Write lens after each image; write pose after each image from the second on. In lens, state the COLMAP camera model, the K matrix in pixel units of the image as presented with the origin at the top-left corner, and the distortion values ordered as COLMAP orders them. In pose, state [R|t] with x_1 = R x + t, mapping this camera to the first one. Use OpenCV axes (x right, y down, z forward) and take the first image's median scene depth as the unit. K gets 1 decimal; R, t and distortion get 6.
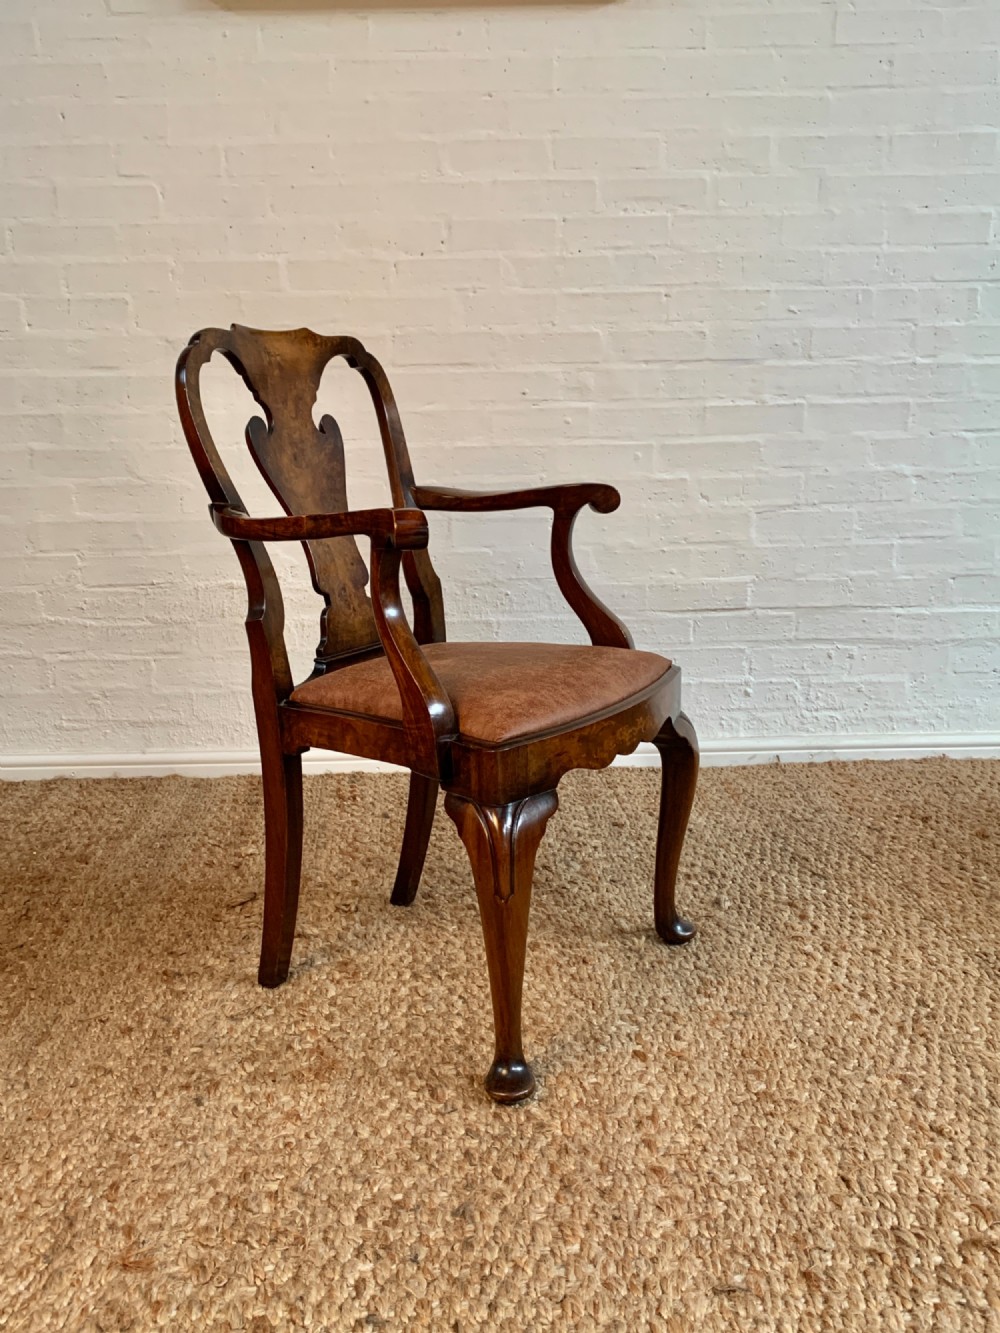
lens RADIAL K [[1249.1, 0, 500.3], [0, 1249.1, 656.9], [0, 0, 1]] dist [0.000408, 0.000000]
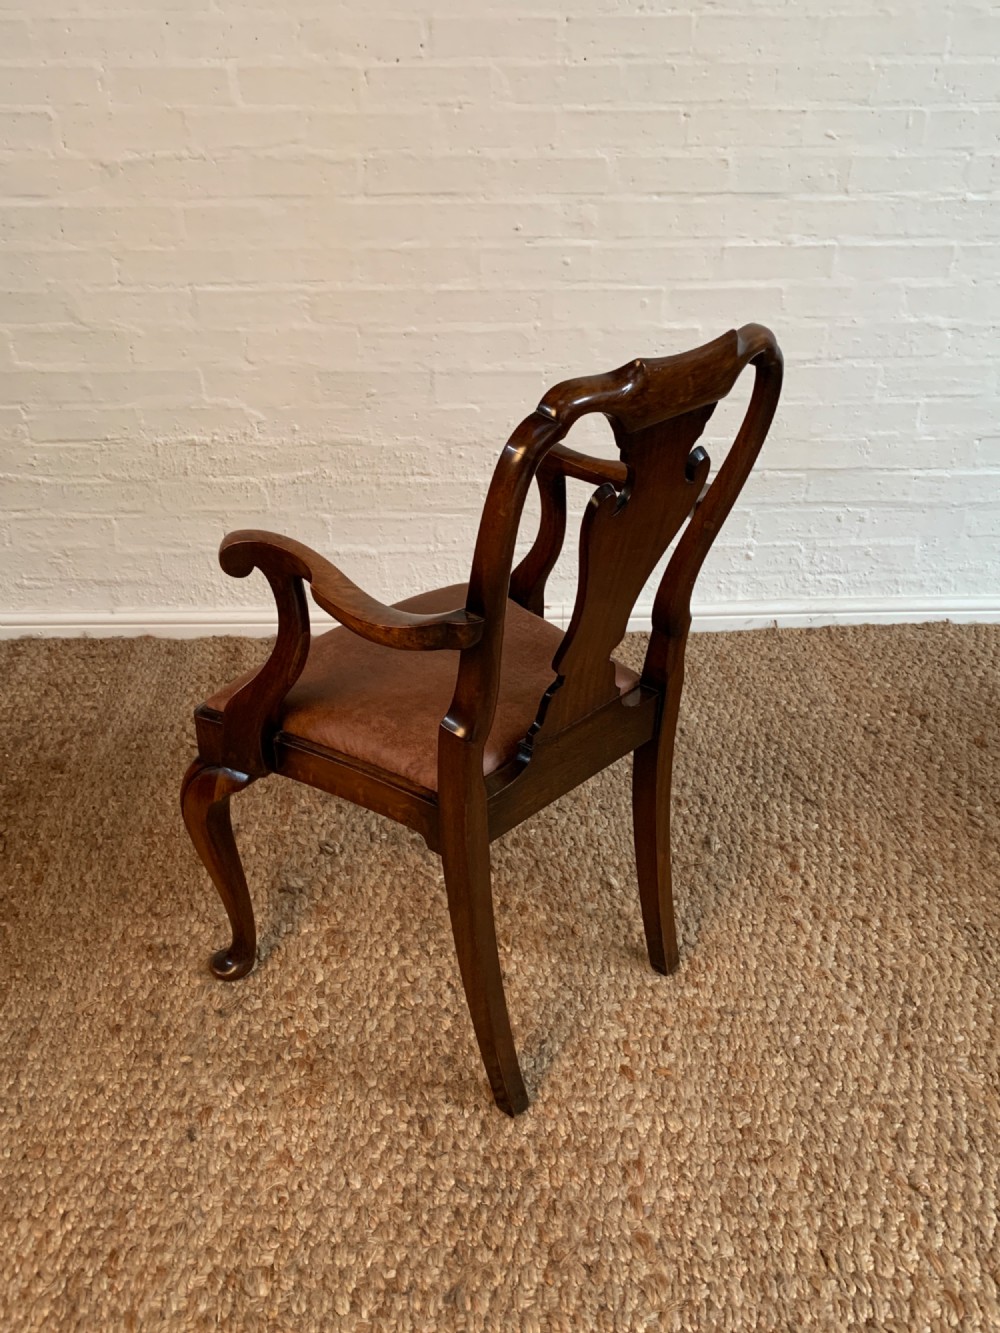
lens RADIAL K [[1249.1, 0, 500.2], [0, 1249.1, 654.2], [0, 0, 1]] dist [0.000408, 0.000000]
pose [[0.999856, 0.004725, 0.016272, -0.005658], [-0.009164, 0.958550, 0.284776, -0.182993], [-0.014252, -0.284884, 0.958456, 0.081365]]
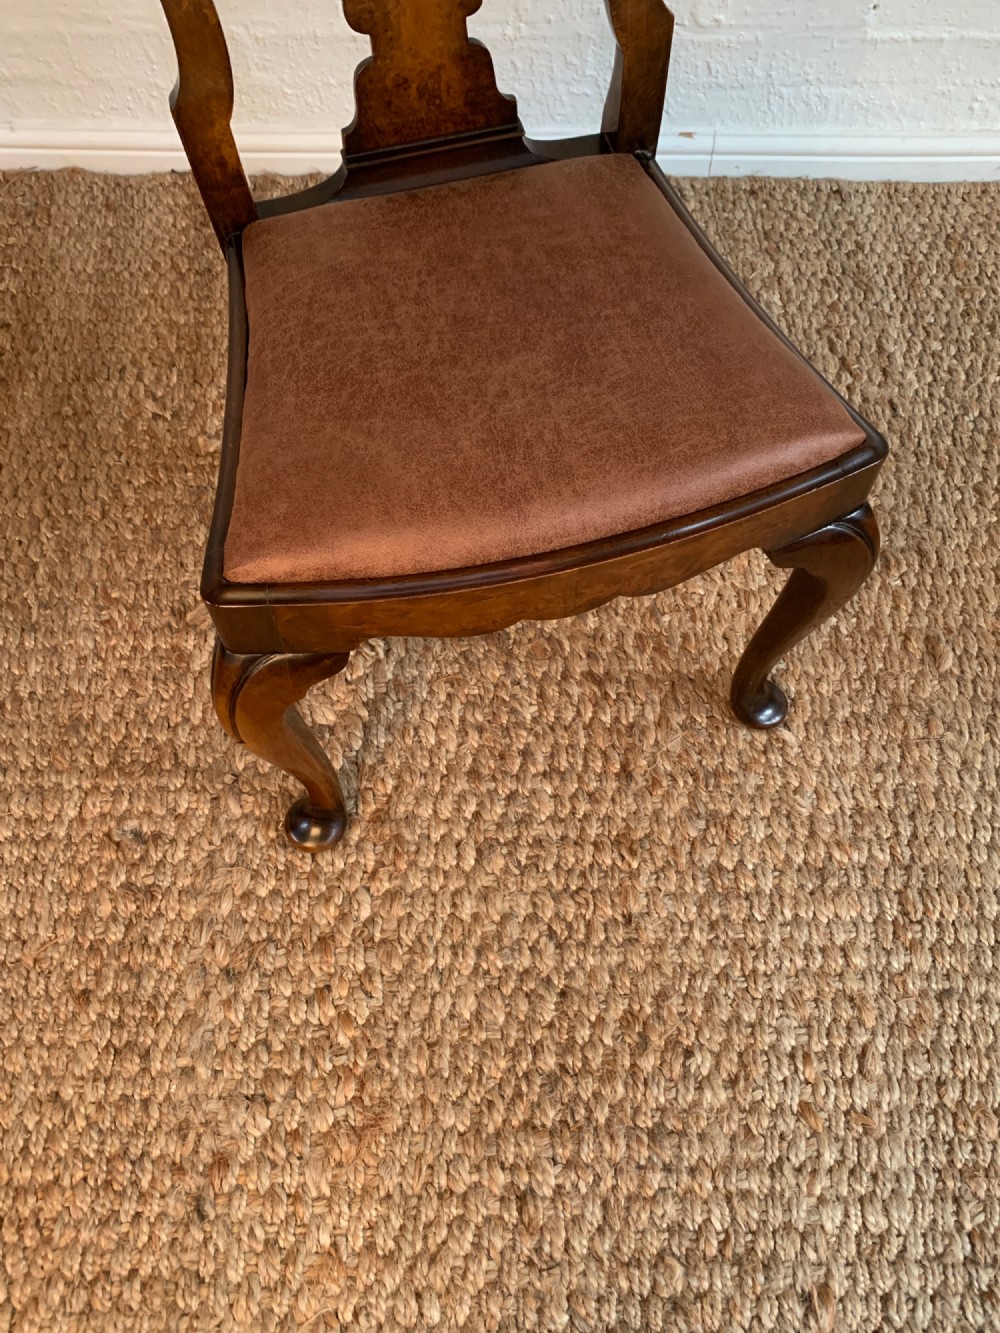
lens RADIAL K [[1122.0, 0, 489.8], [0, 1122.0, 665.6], [0, 0, 1]] dist [0.015840, -0.015918]
pose [[0.999630, 0.027124, 0.002035, -0.049094], [-0.018530, 0.624288, 0.780974, -0.212729], [0.019912, -0.780723, 0.624560, 0.498902]]
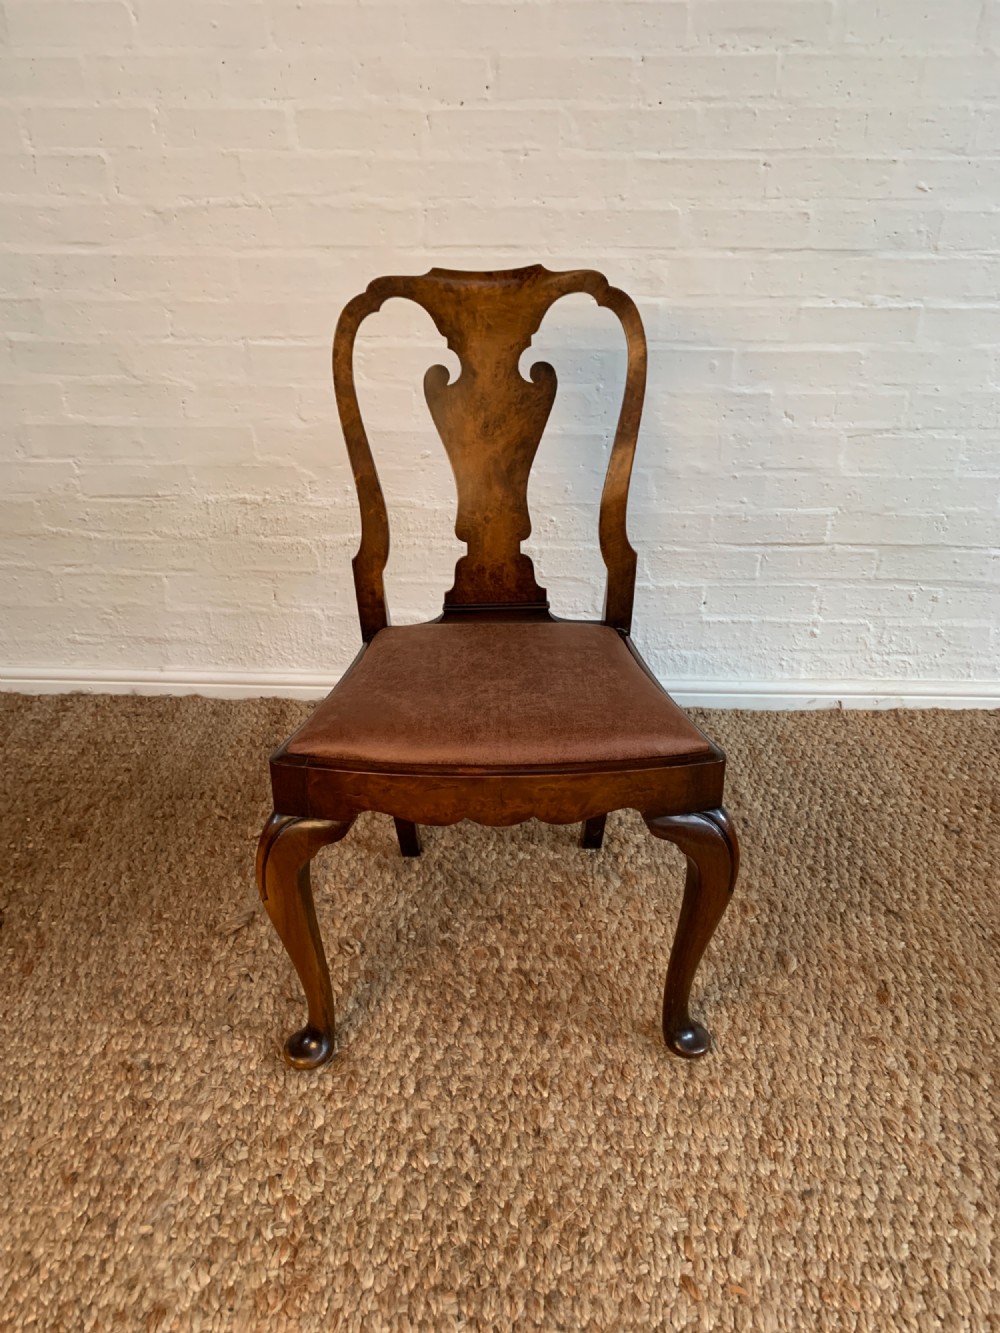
lens RADIAL K [[1025.8, 0, 502.1], [0, 1025.8, 654.7], [0, 0, 1]] dist [-0.005907, 0.002527]
pose [[0.998552, 0.037724, -0.038353, 0.001428], [-0.027375, 0.970042, 0.241389, -0.141933], [0.046311, -0.239989, 0.969670, 0.287376]]
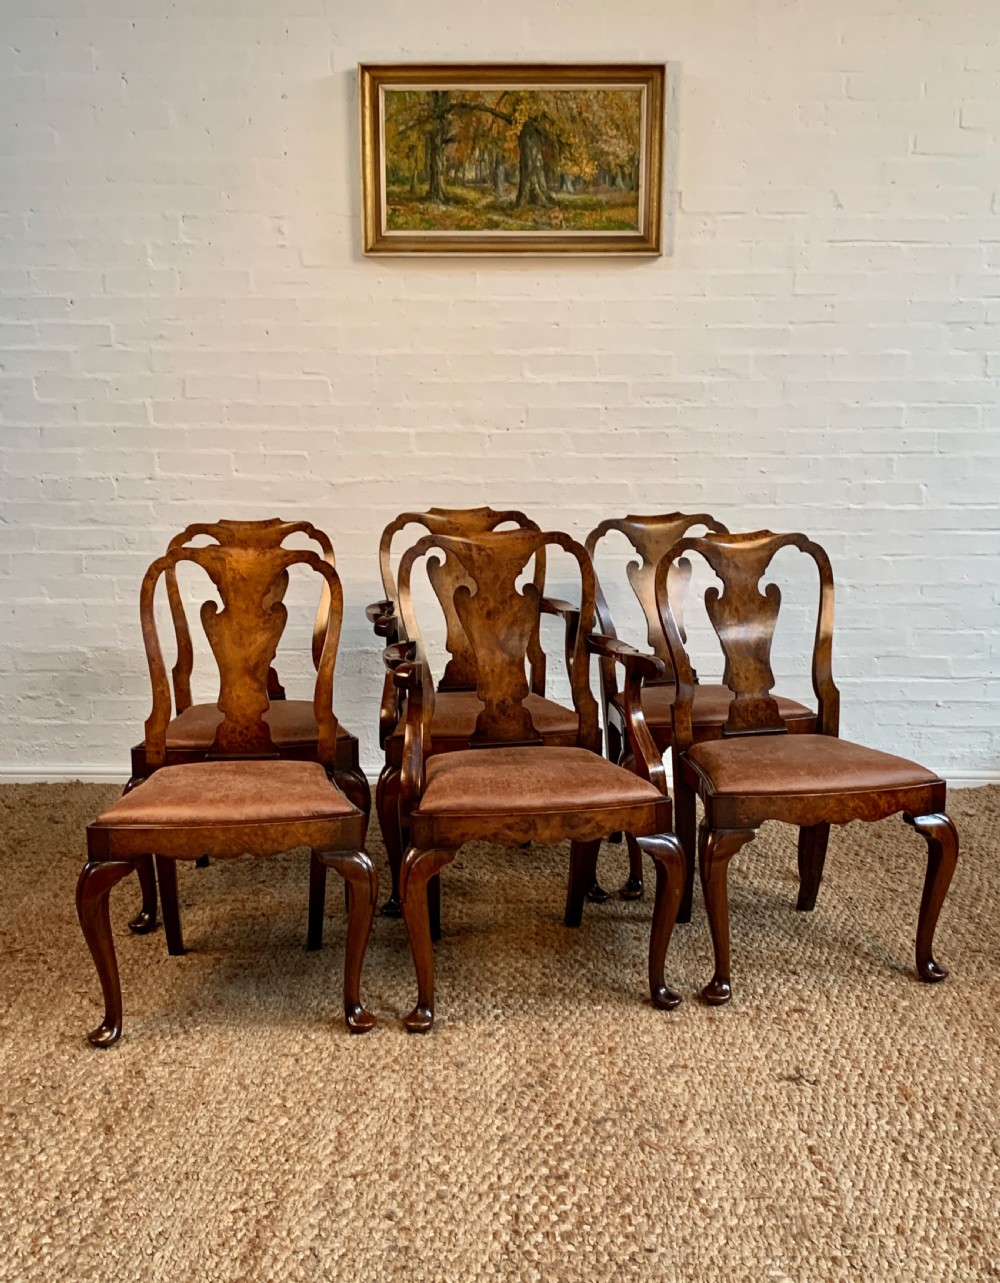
lens RADIAL K [[1411.7, 0, 497.4], [0, 1411.7, 647.9], [0, 0, 1]] dist [0.059075, 0.000000]
pose [[0.999522, 0.022302, -0.021427, -0.034512], [-0.022806, 0.999462, -0.023558, -0.028811], [0.020890, 0.024035, 0.999493, -0.654851]]
